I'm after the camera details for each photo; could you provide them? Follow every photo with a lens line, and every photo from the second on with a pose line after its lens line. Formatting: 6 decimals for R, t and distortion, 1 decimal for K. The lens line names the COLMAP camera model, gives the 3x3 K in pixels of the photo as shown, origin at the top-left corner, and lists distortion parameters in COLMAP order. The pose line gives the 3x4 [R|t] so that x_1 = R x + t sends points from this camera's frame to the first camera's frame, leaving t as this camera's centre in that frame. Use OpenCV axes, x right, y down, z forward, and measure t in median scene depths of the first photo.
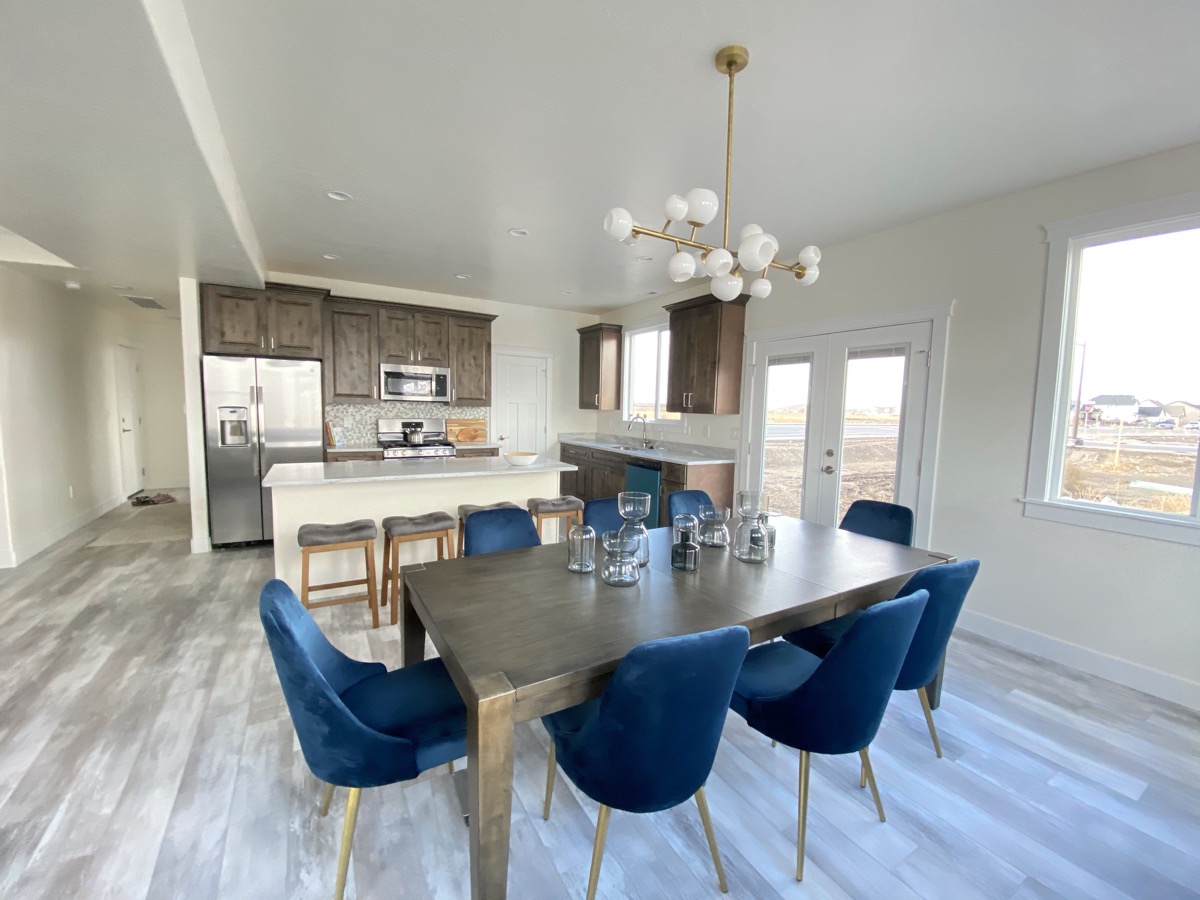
lens RADIAL K [[482.9, 0, 600.0], [0, 482.9, 450.0], [0, 0, 1]] dist [0.001297, -0.012712]
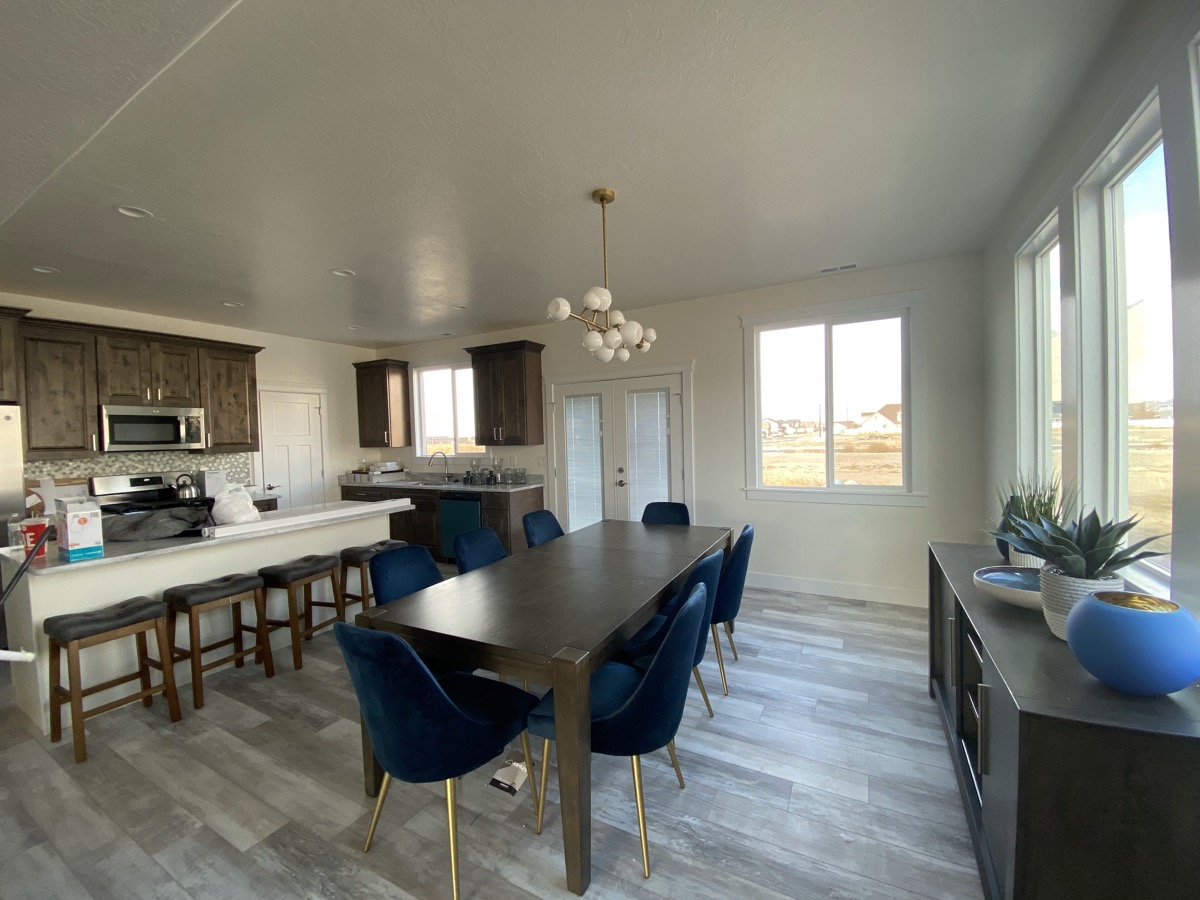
lens RADIAL K [[482.9, 0, 600.0], [0, 482.9, 450.0], [0, 0, 1]] dist [0.001297, -0.012712]
pose [[0.849806, -0.065203, 0.523048, -0.188683], [0.094995, 0.995016, -0.030301, -0.010597], [-0.518465, 0.075437, 0.851765, -0.052571]]
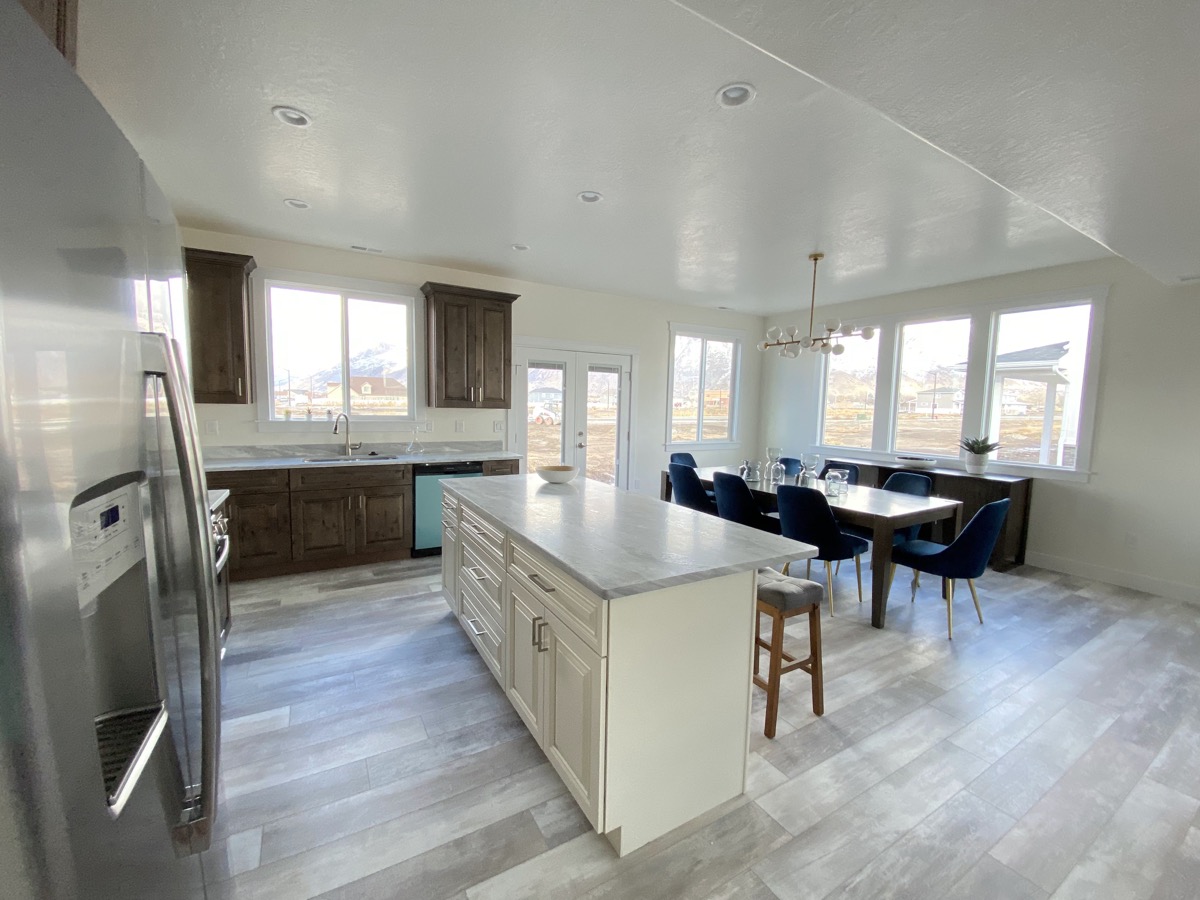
lens RADIAL K [[482.2, 0, 601.9], [0, 482.2, 459.9], [0, 0, 1]] dist [0.000803, -0.012484]
pose [[-0.017673, -0.121576, 0.992425, -0.765304], [0.078129, 0.989377, 0.122594, -0.070042], [-0.996787, 0.079704, -0.007987, 0.759539]]
